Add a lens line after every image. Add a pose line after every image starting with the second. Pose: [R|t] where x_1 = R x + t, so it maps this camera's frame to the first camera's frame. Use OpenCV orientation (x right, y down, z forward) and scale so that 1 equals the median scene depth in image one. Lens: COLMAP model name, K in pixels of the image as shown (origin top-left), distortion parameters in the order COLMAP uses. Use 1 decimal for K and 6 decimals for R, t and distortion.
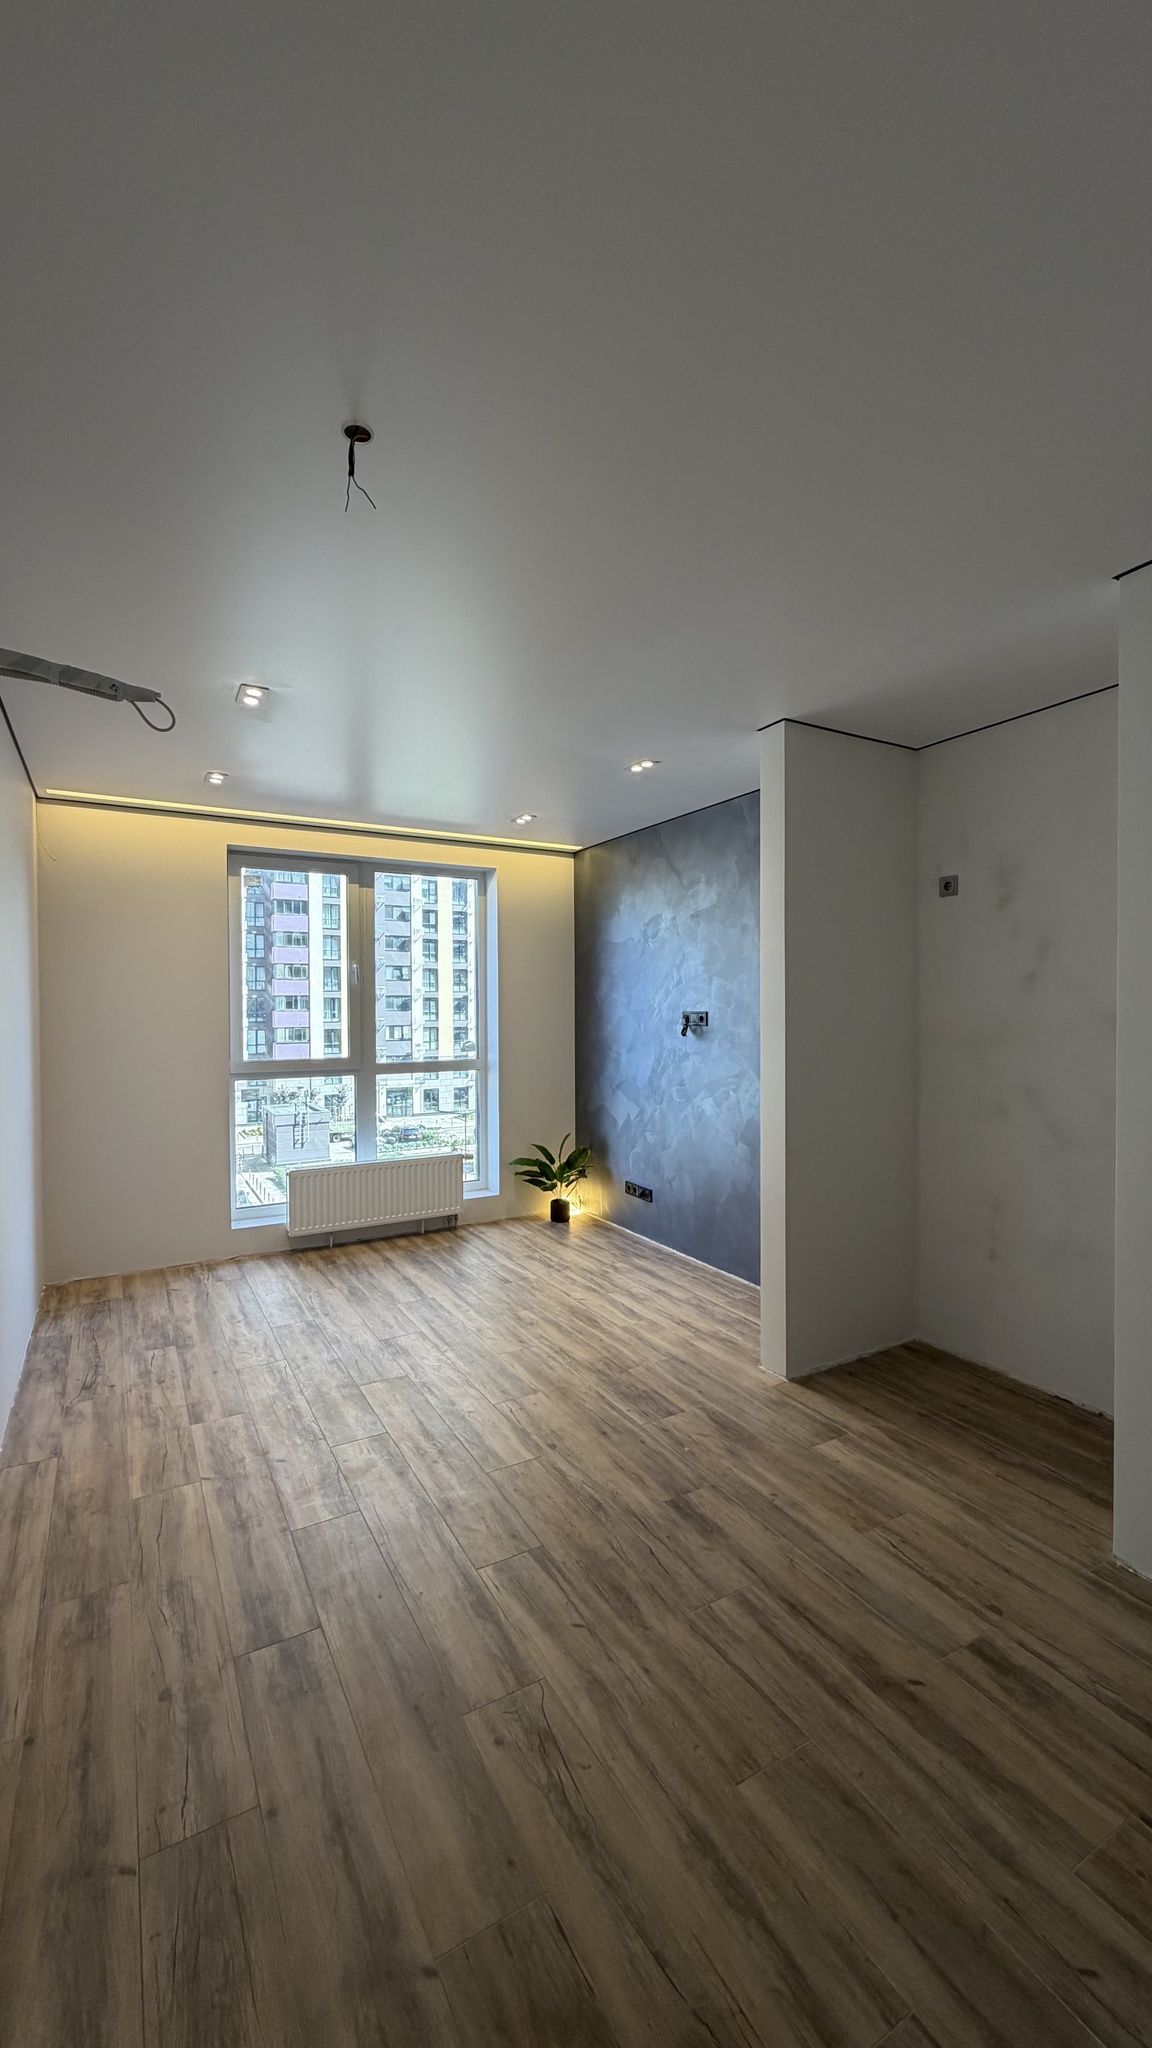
lens RADIAL K [[810.3, 0, 577.7], [0, 810.3, 1013.2], [0, 0, 1]] dist [-0.001441, -0.000235]
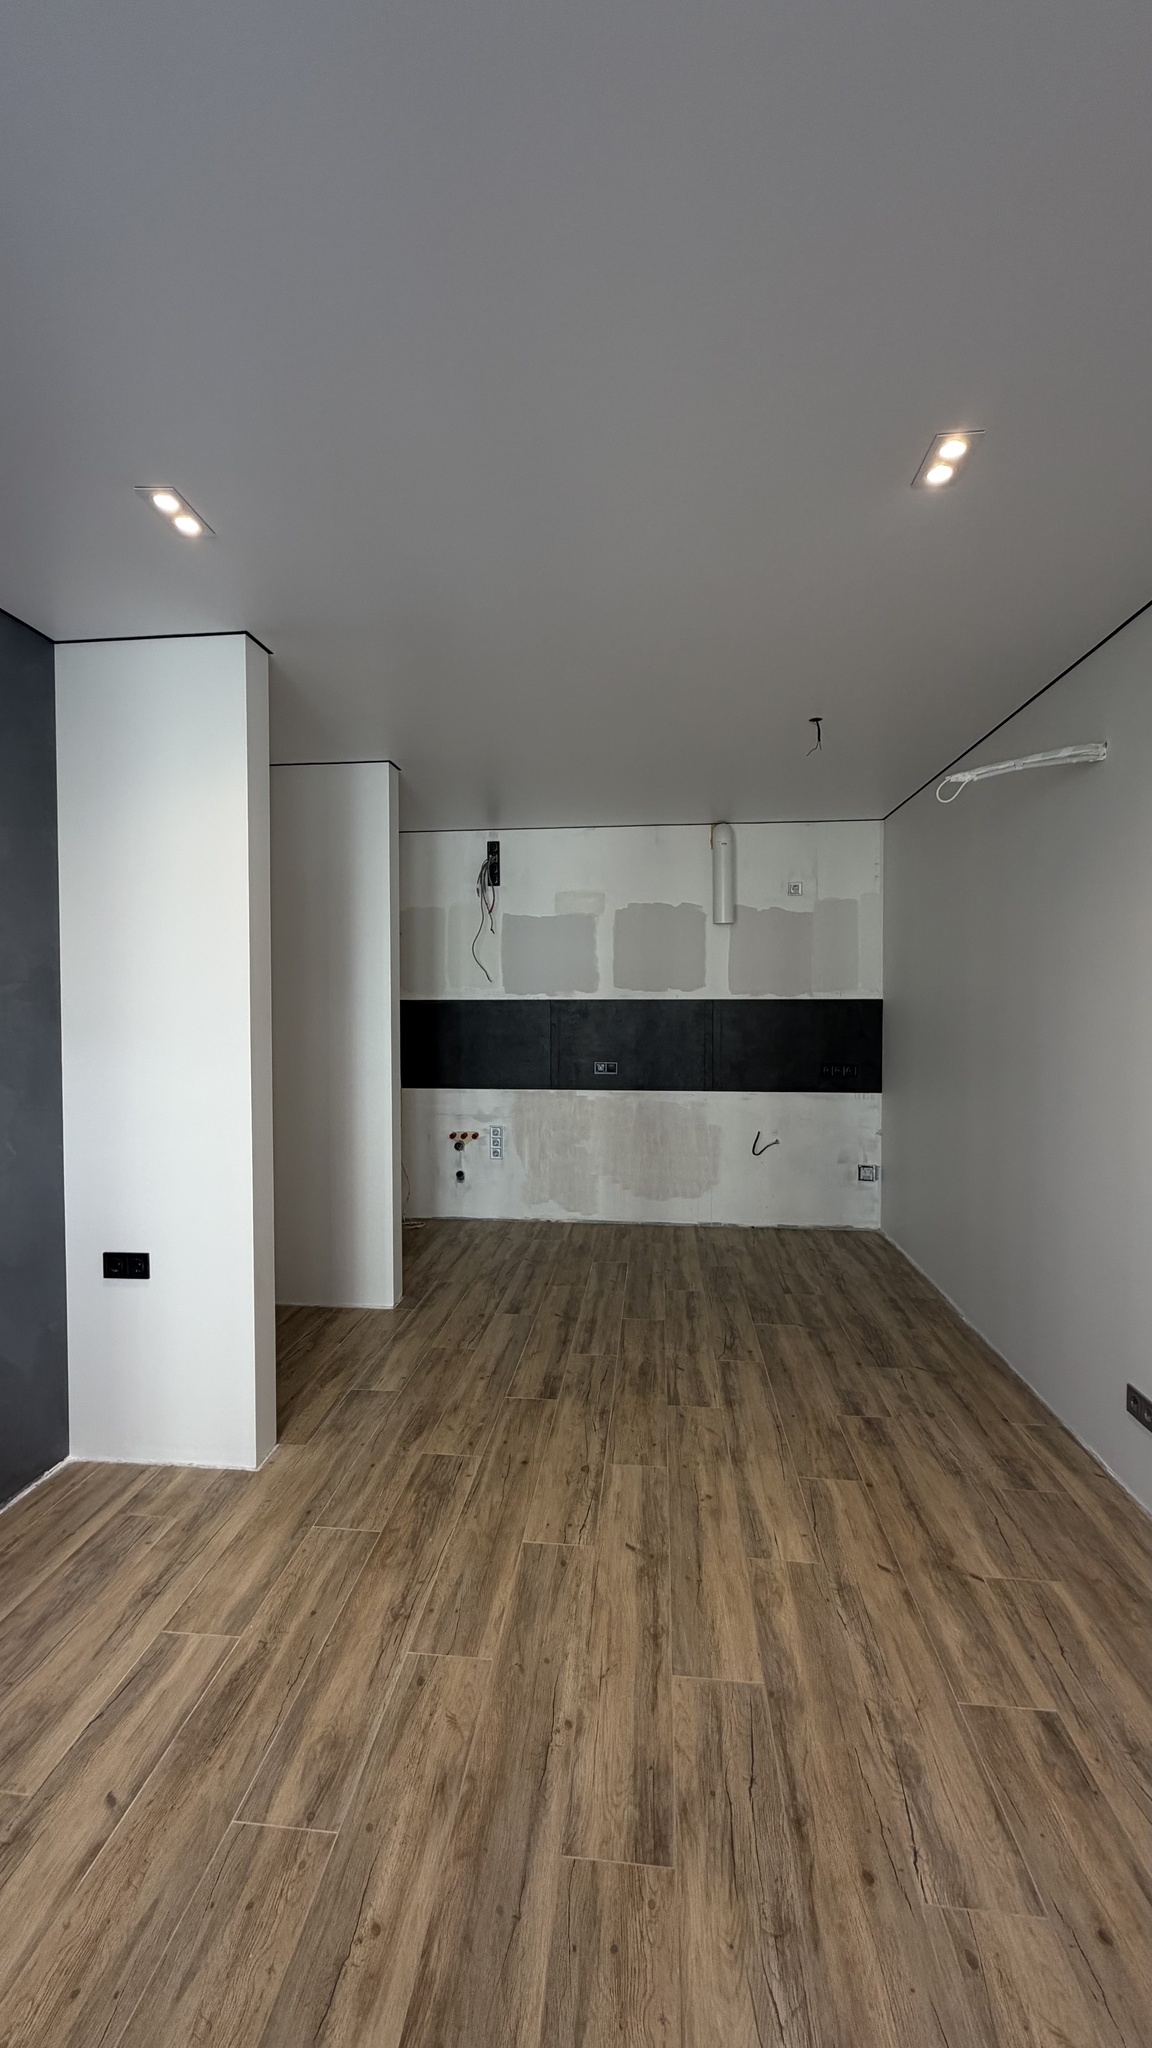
lens RADIAL K [[810.3, 0, 574.9], [0, 810.3, 1018.4], [0, 0, 1]] dist [-0.001441, -0.000235]
pose [[-0.811306, -0.007998, 0.584566, -0.604785], [0.010319, 0.999555, 0.027999, -0.009371], [-0.584530, 0.028748, -0.810863, 1.880494]]
